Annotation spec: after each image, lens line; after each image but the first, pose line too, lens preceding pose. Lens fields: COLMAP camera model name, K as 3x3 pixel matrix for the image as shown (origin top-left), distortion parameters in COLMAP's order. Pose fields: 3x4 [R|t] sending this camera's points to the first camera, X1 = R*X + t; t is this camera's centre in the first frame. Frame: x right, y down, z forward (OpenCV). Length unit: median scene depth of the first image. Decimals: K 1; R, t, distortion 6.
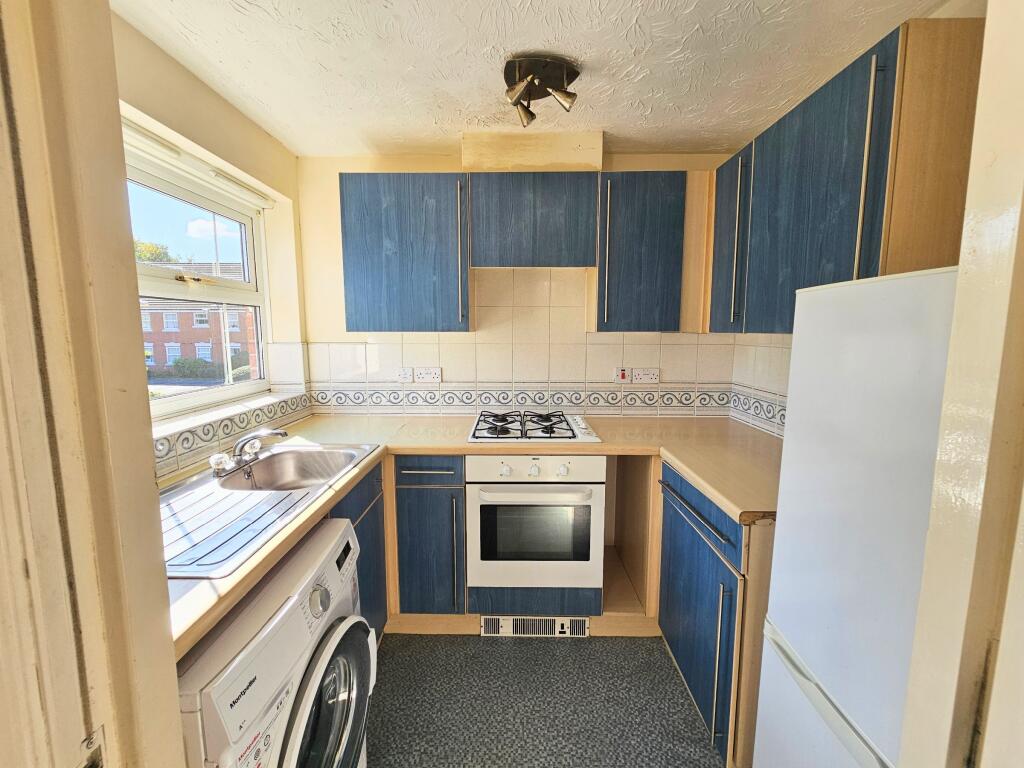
lens RADIAL K [[418.5, 0, 512.5], [0, 418.5, 380.9], [0, 0, 1]] dist [0.000707, -0.000137]
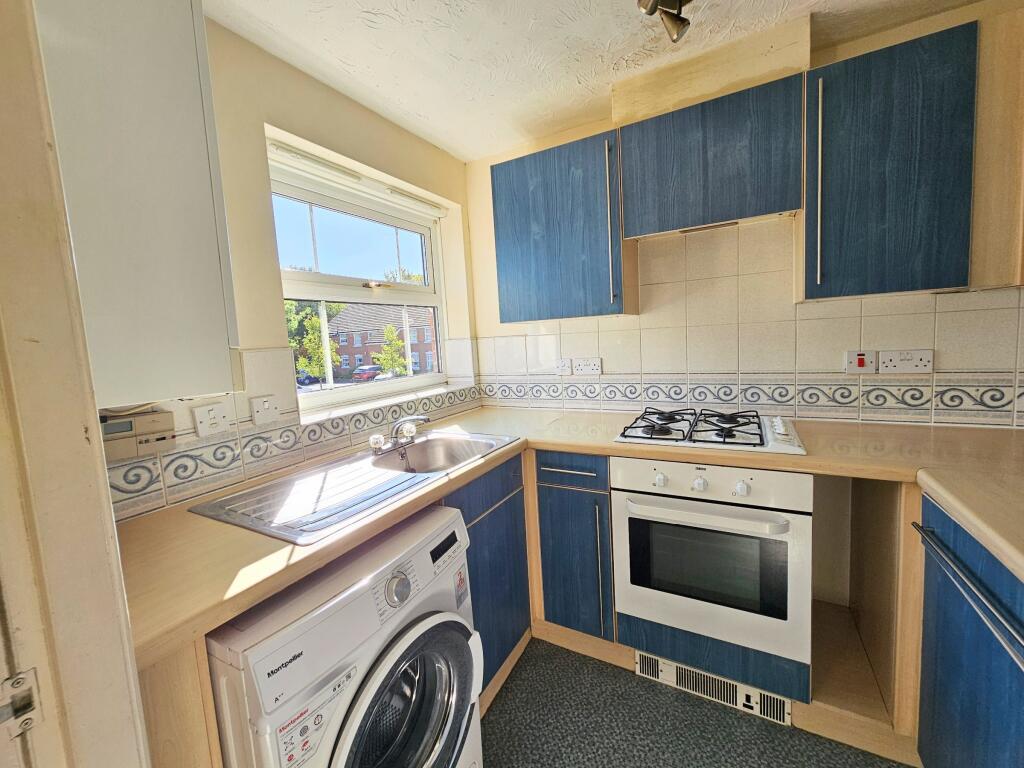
lens RADIAL K [[418.5, 0, 508.6], [0, 418.5, 379.9], [0, 0, 1]] dist [0.000707, -0.000137]
pose [[0.873104, -0.002361, -0.487528, 0.118652], [-0.000940, 0.999978, -0.006526, 0.026517], [0.487533, 0.006156, 0.873083, 0.146144]]
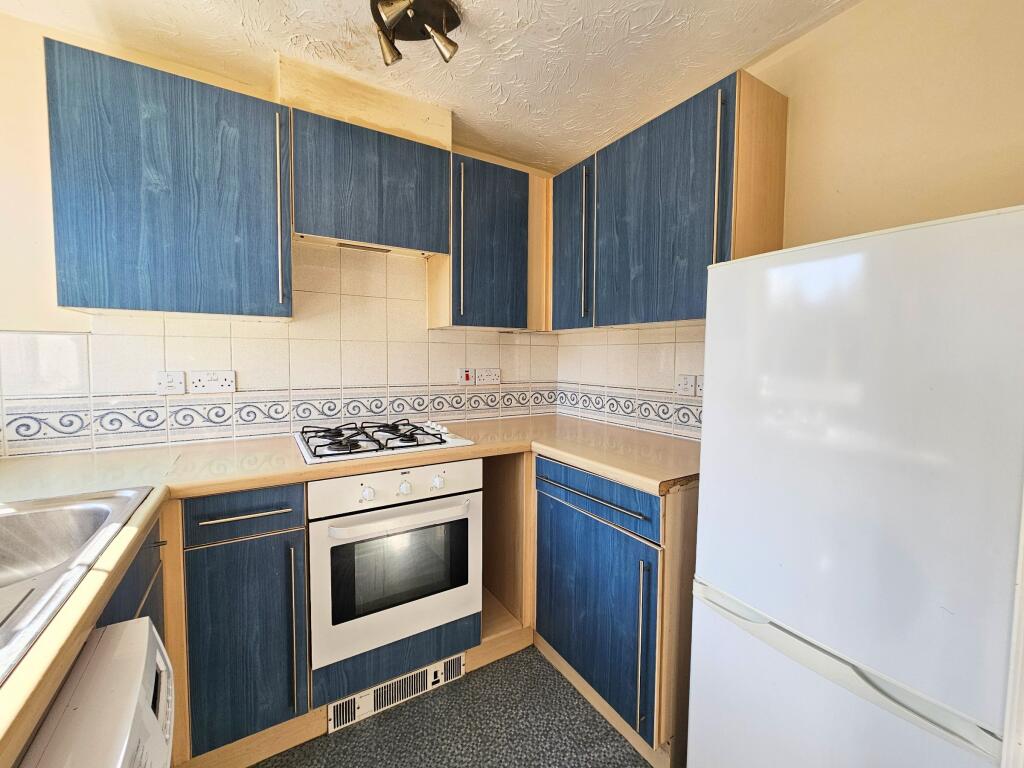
lens RADIAL K [[418.5, 0, 516.7], [0, 418.5, 378.4], [0, 0, 1]] dist [0.000707, -0.000137]
pose [[0.847114, -0.024685, 0.530838, -0.178247], [0.058336, 0.997203, -0.046721, 0.052237], [-0.528200, 0.070545, 0.846185, 0.182554]]
